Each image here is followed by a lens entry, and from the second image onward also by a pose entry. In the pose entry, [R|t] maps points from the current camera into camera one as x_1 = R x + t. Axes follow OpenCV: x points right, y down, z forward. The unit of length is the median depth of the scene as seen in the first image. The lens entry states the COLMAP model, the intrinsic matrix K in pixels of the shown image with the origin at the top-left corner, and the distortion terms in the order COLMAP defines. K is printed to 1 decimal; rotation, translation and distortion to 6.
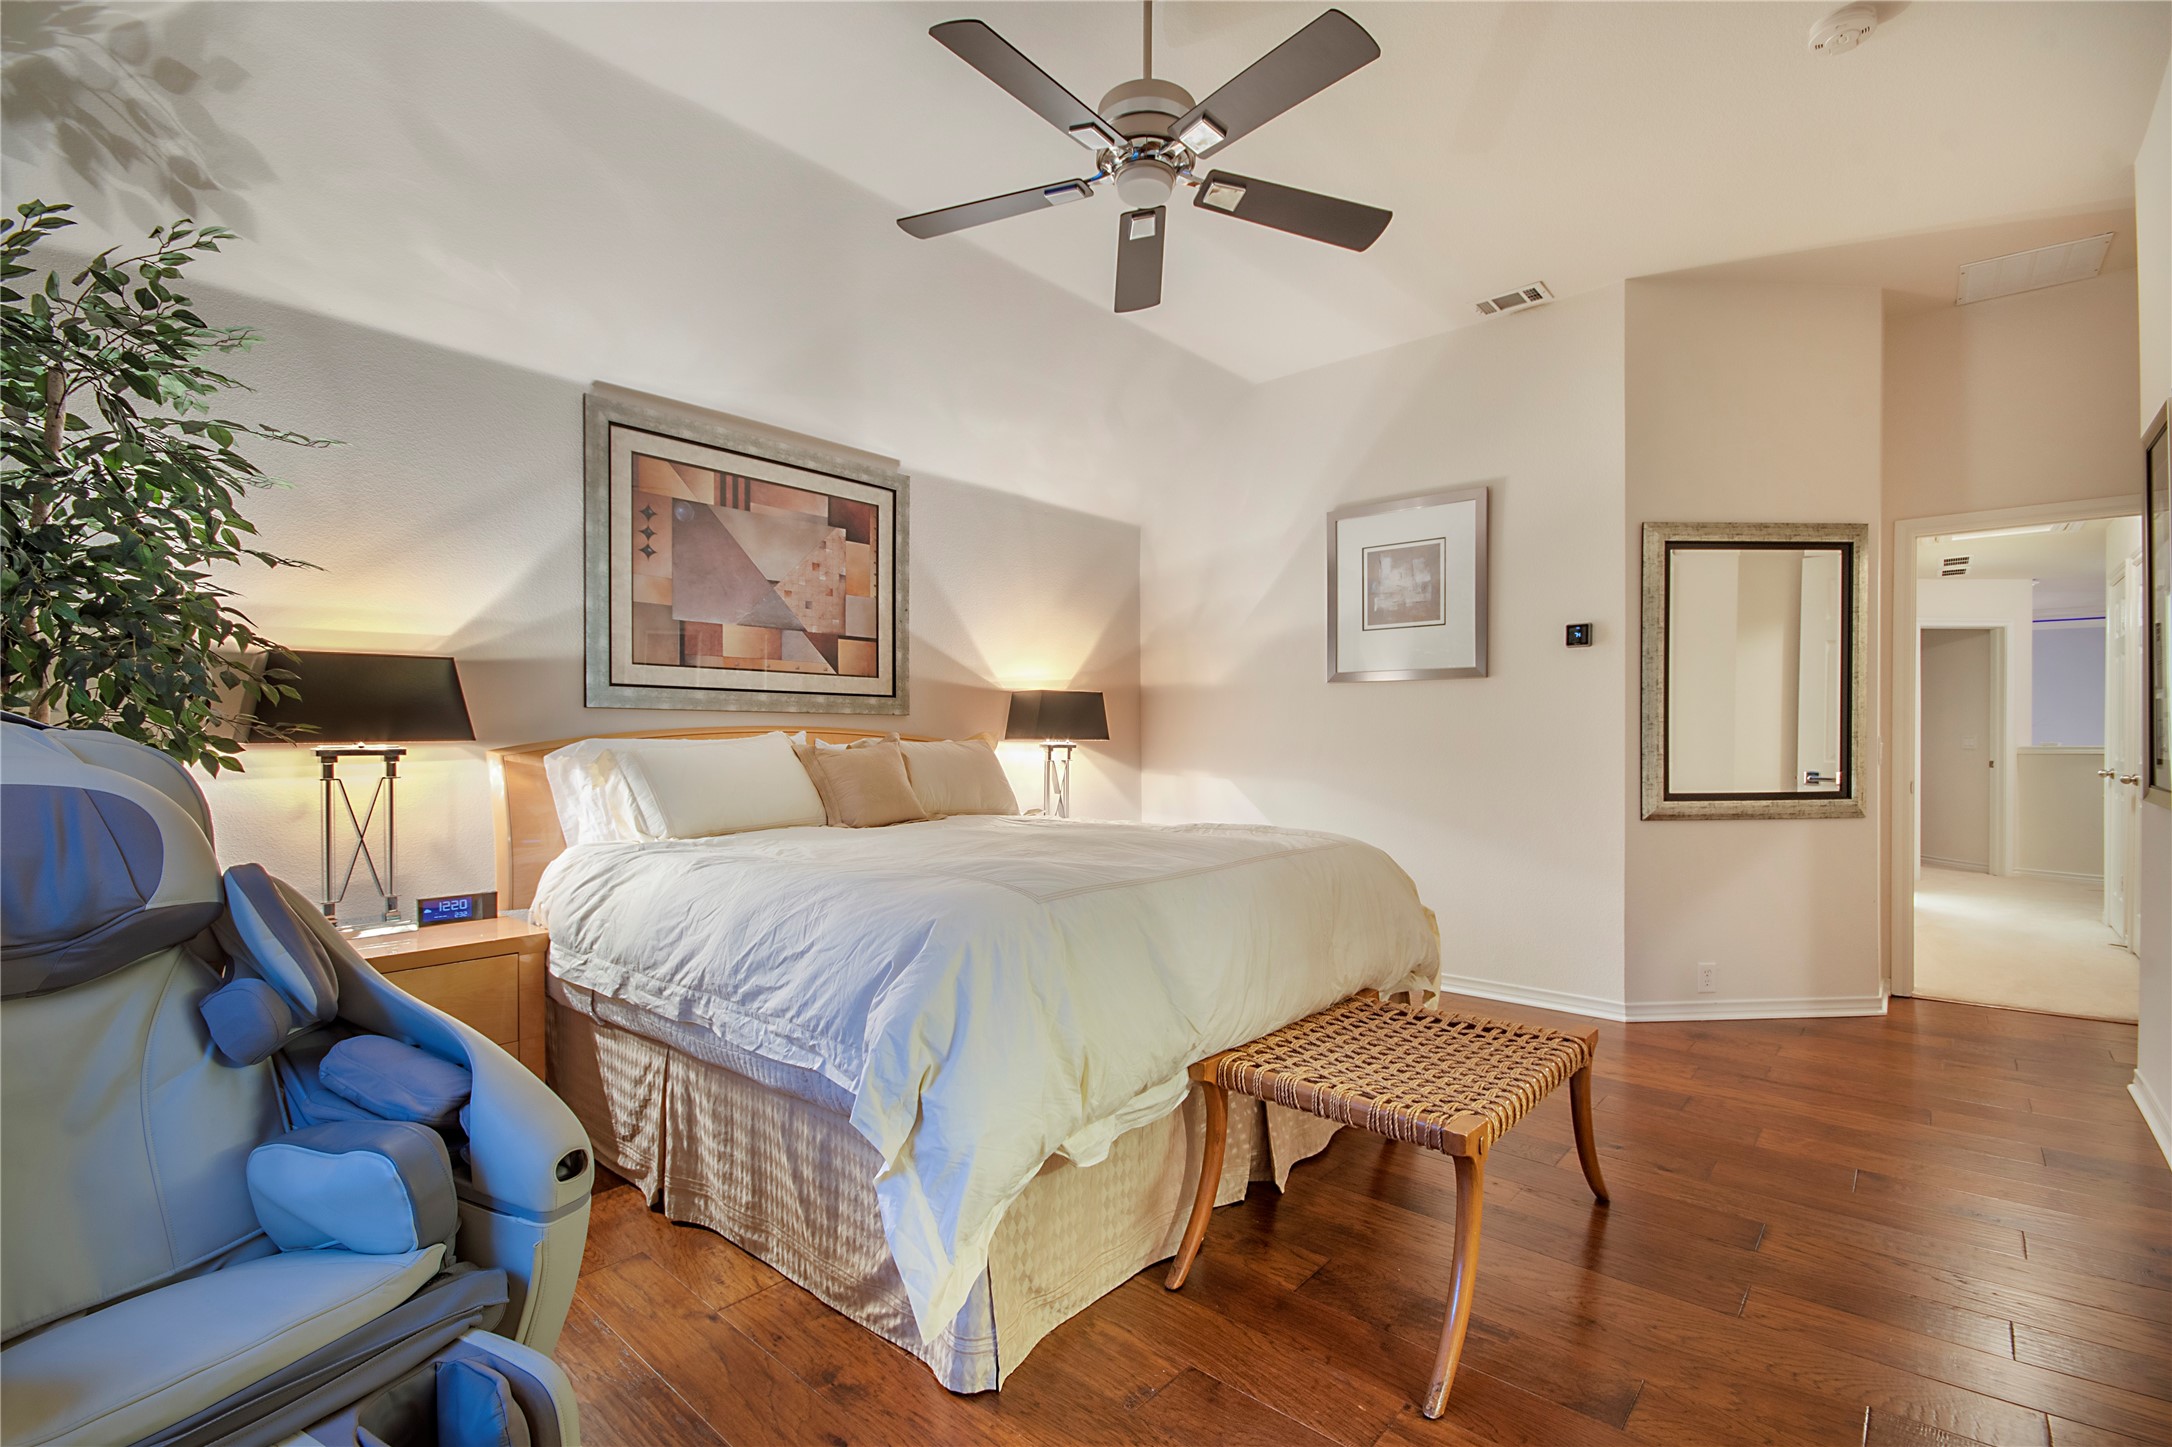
lens RADIAL K [[962.6, 0, 1086.0], [0, 962.6, 731.4], [0, 0, 1]] dist [0.002182, -0.005402]
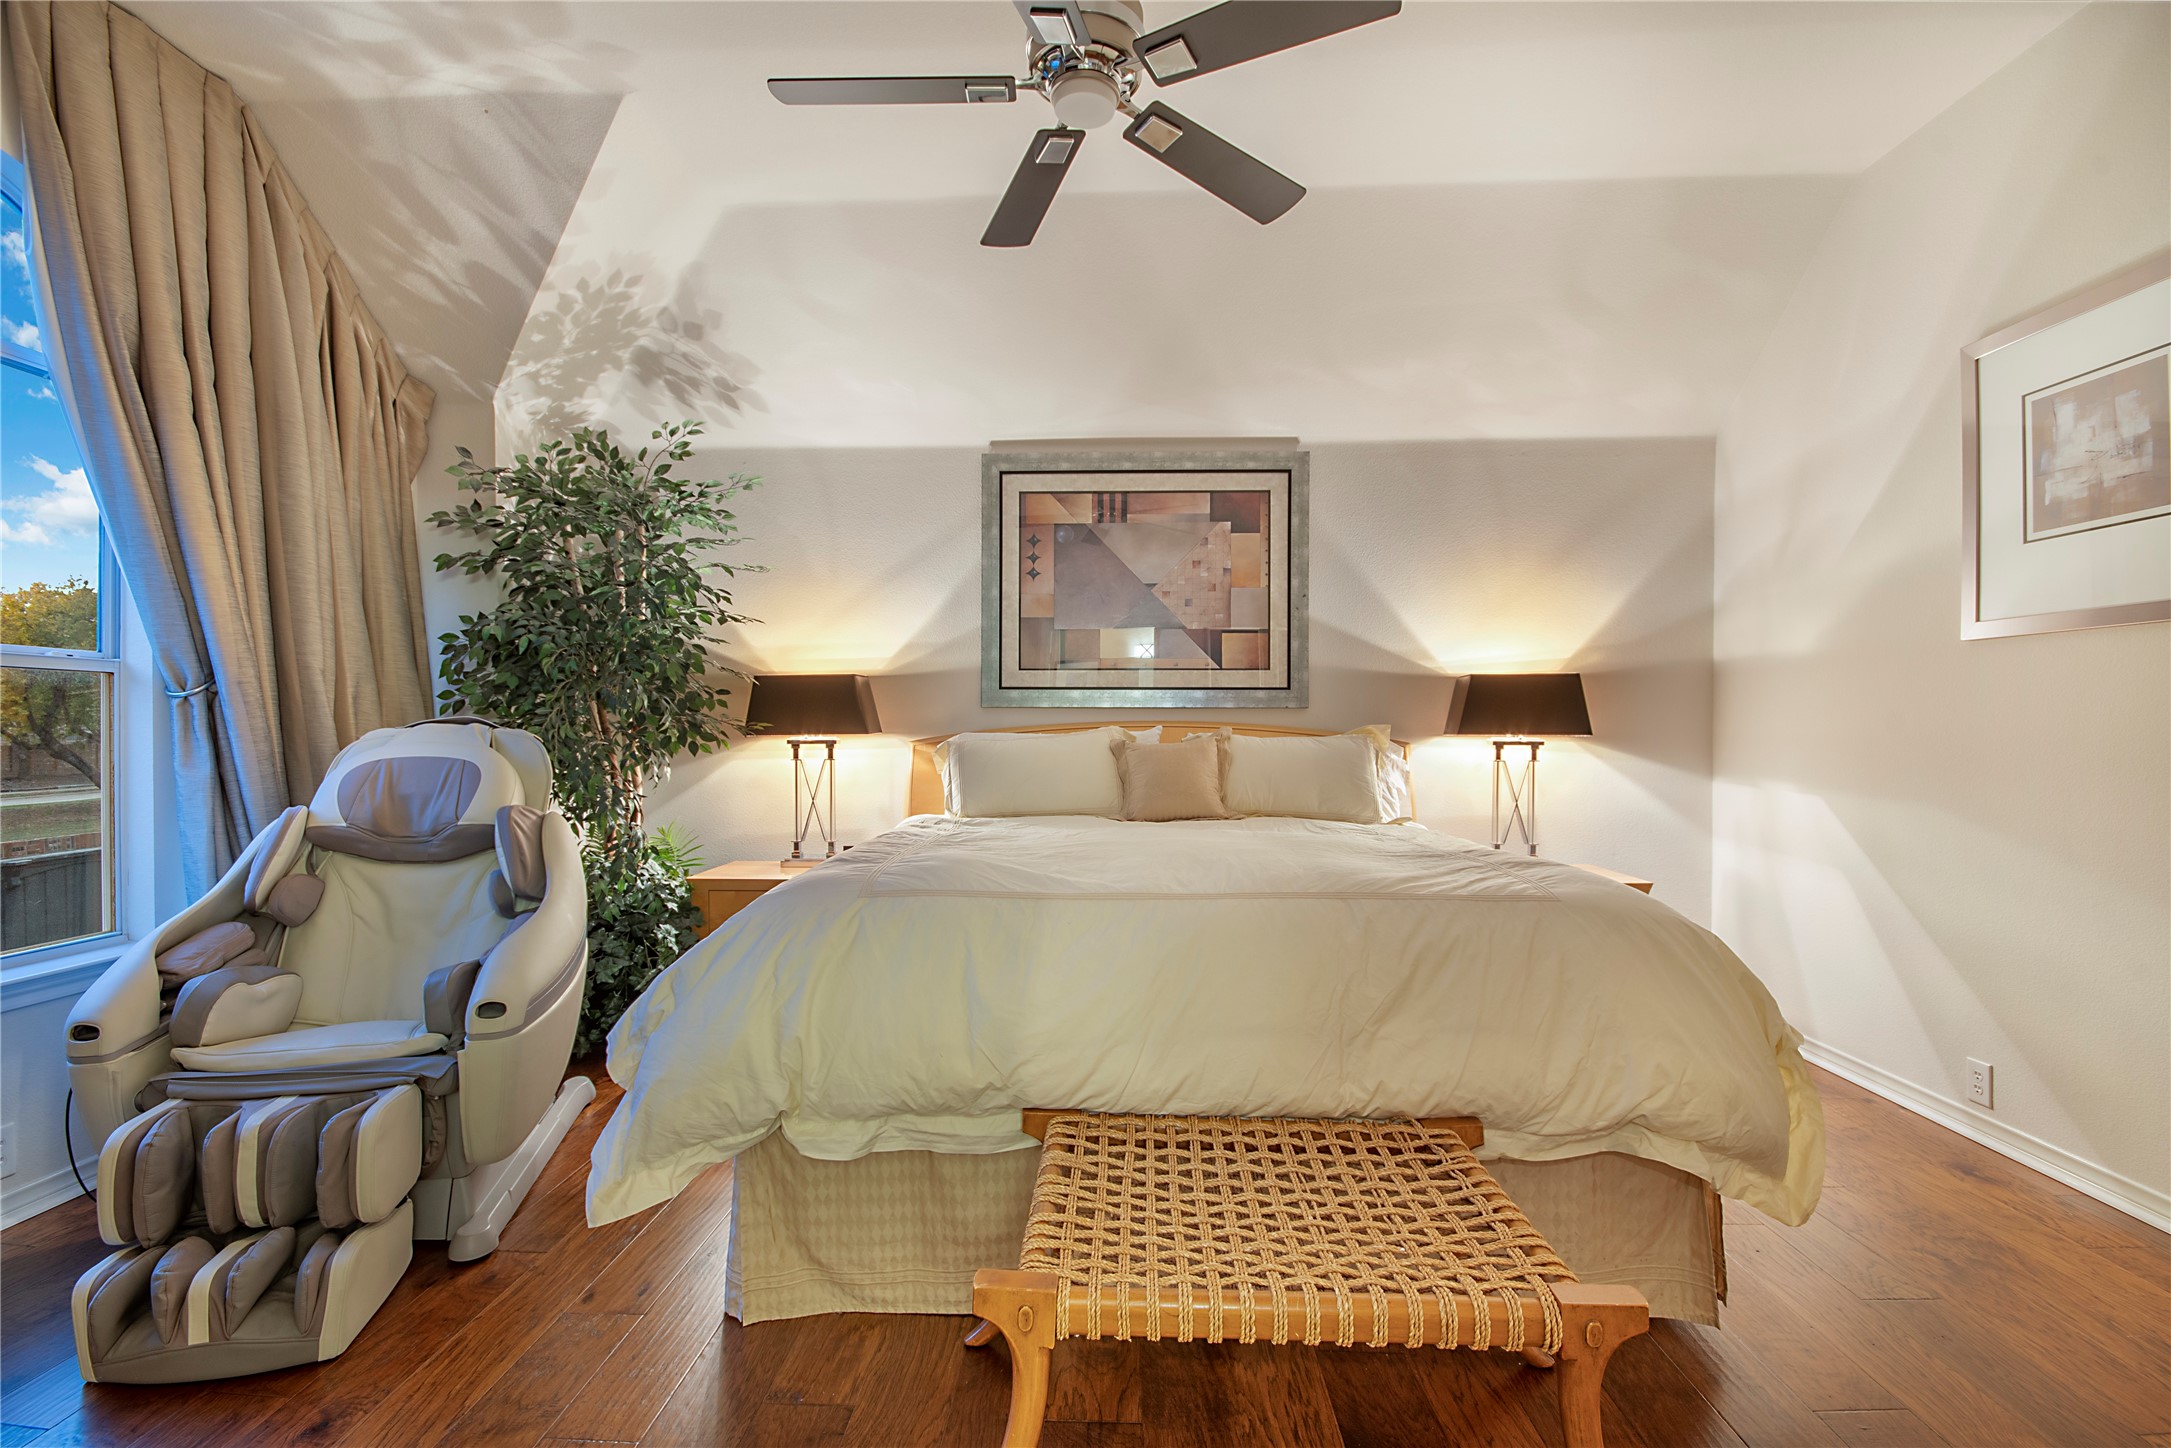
lens RADIAL K [[962.2, 0, 1091.5], [0, 962.2, 734.3], [0, 0, 1]] dist [0.002182, -0.005402]
pose [[0.635375, 0.004719, -0.772190, 0.435741], [0.003156, 0.999957, 0.008708, -0.000452], [0.772198, -0.007970, 0.635332, 0.265226]]
